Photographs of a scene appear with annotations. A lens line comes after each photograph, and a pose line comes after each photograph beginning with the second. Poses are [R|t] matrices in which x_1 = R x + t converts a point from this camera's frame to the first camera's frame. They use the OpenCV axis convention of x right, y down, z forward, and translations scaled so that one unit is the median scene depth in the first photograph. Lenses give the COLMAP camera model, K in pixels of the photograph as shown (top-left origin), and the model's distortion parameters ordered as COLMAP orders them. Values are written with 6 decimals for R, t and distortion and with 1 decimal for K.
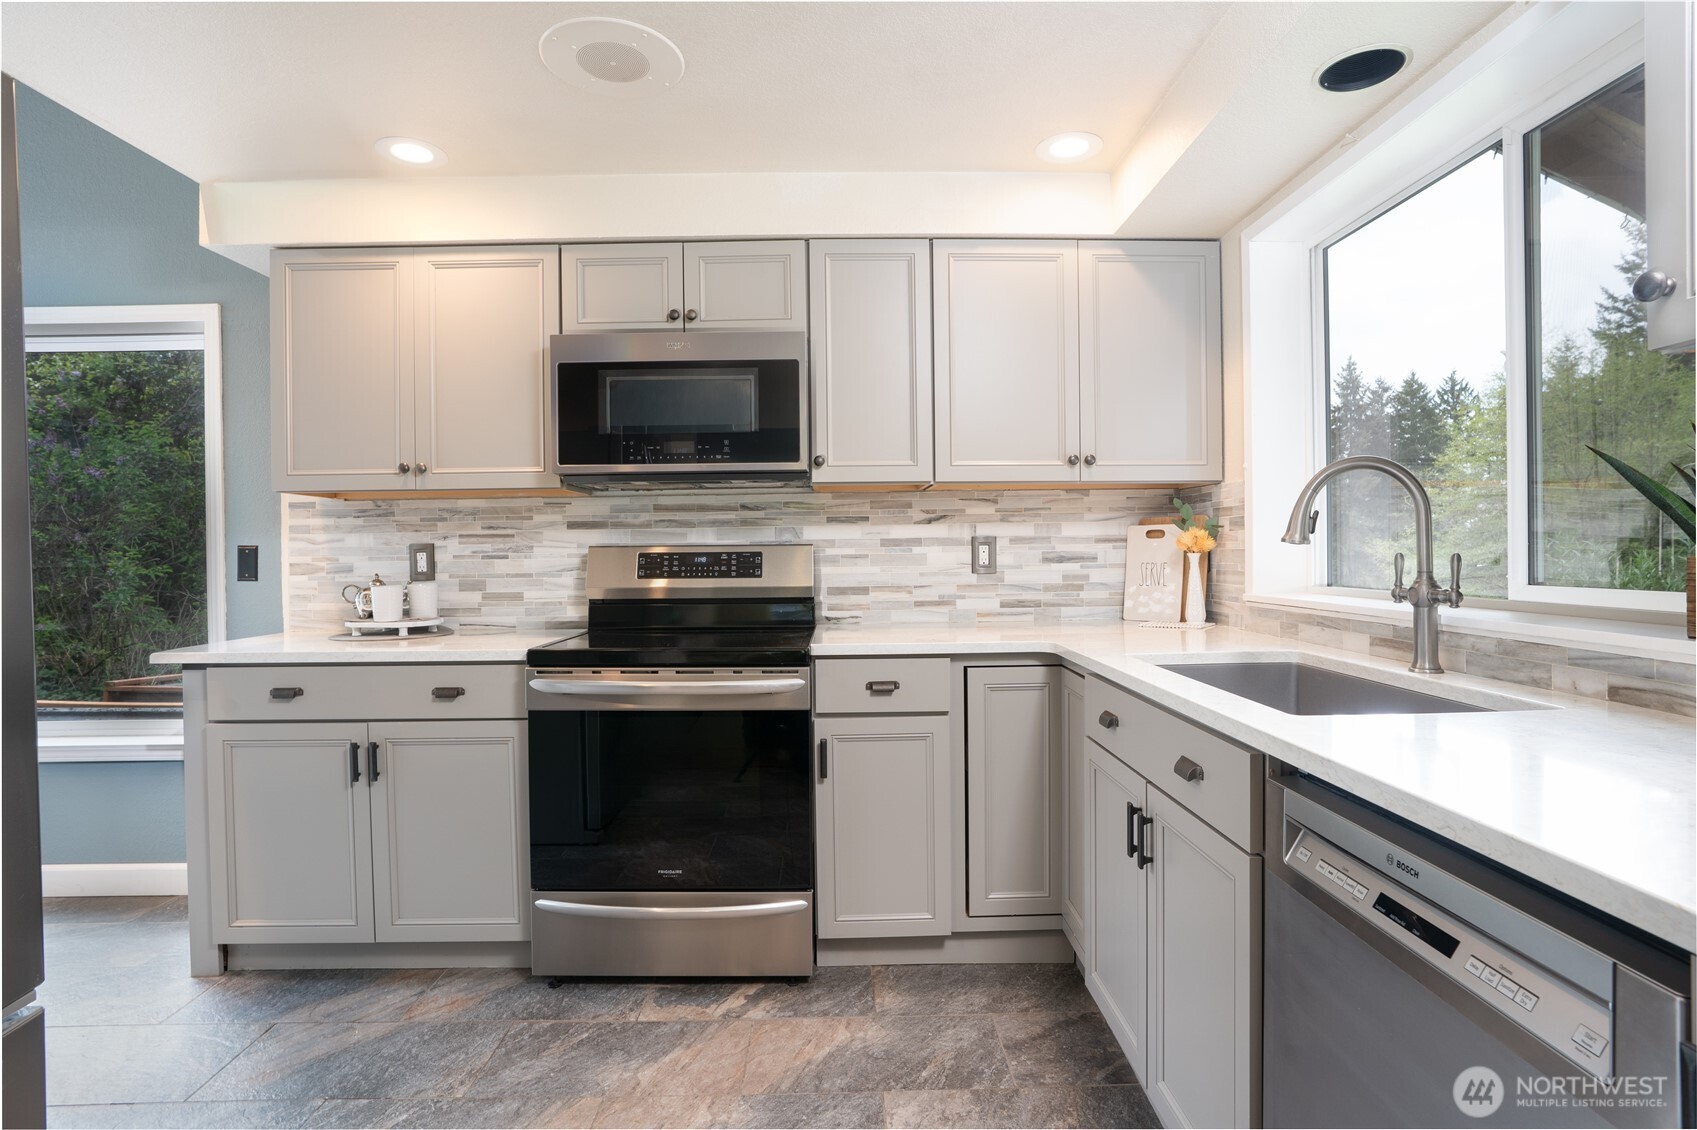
lens RADIAL K [[850.9, 0, 851.2], [0, 850.9, 554.9], [0, 0, 1]] dist [-0.020168, -0.000144]
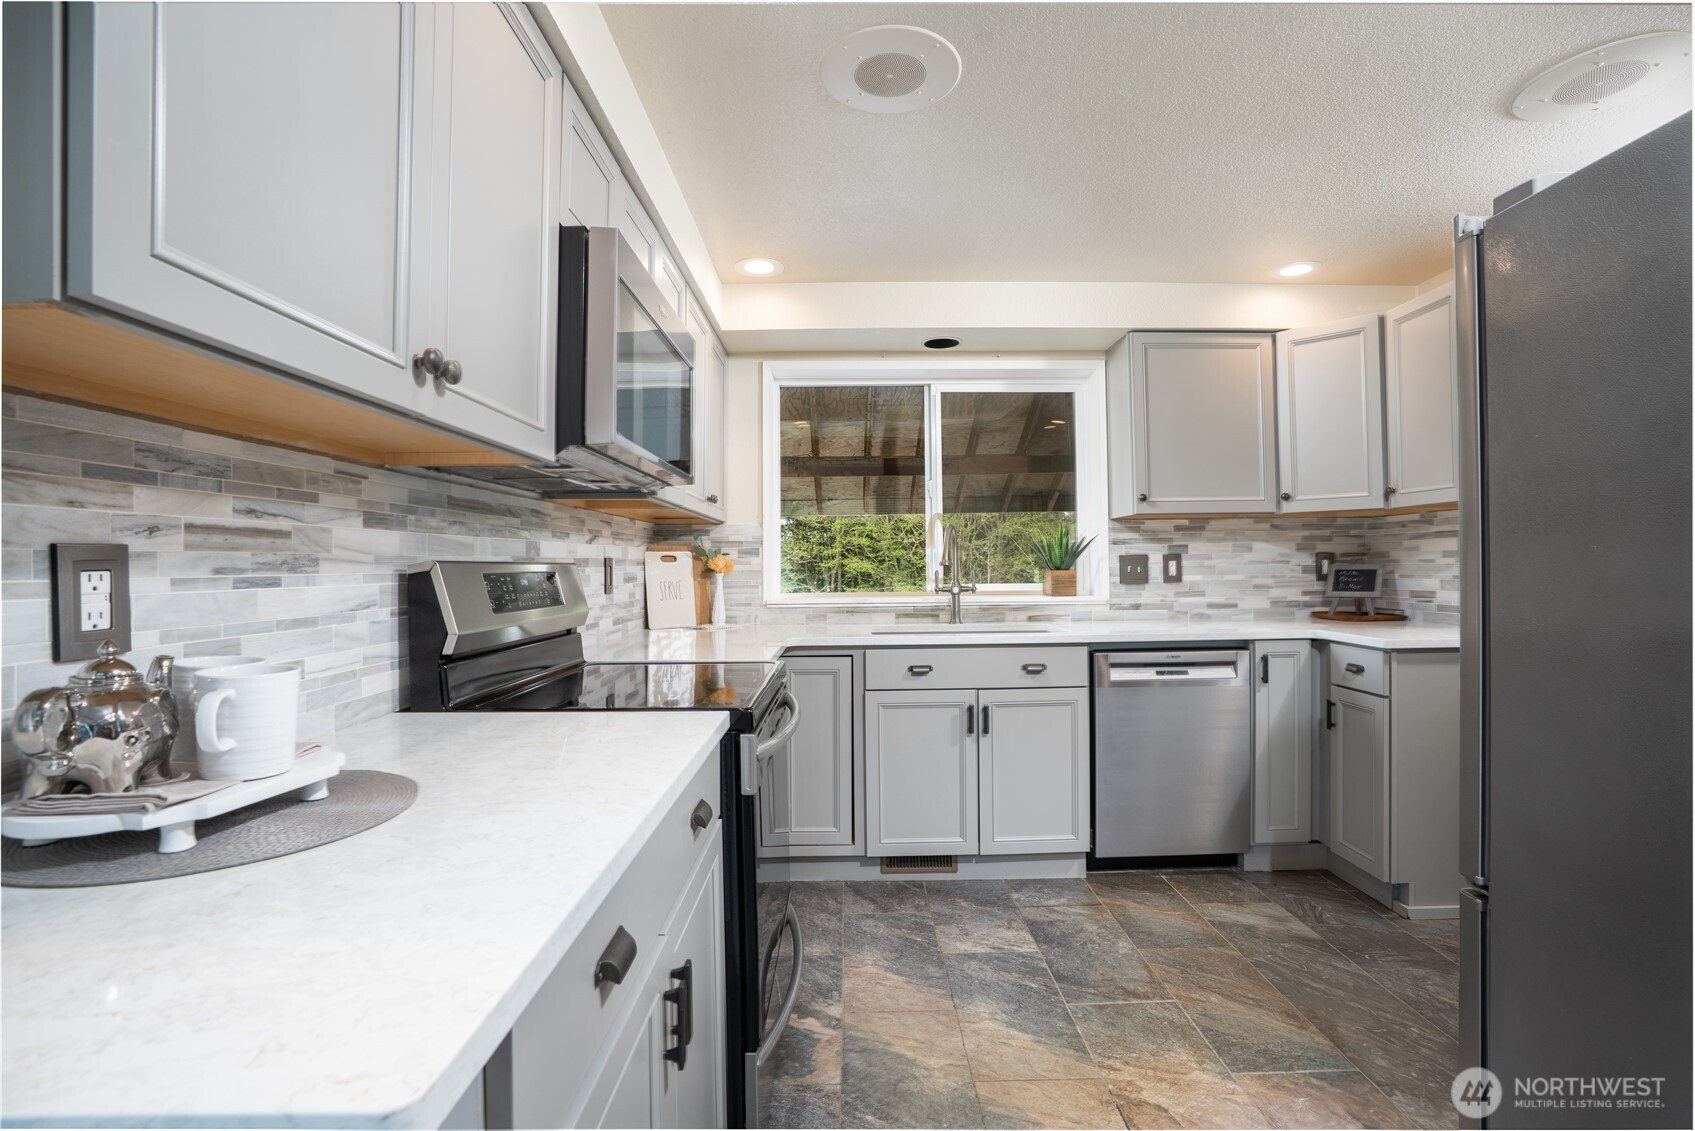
lens RADIAL K [[797.7, 0, 850.3], [0, 797.7, 568.1], [0, 0, 1]] dist [-0.000277, 0.000113]
pose [[0.019026, 0.007833, 0.999788, -0.896944], [0.020599, 0.999754, -0.008225, 0.005023], [-0.999607, 0.020751, 0.018860, 0.775387]]
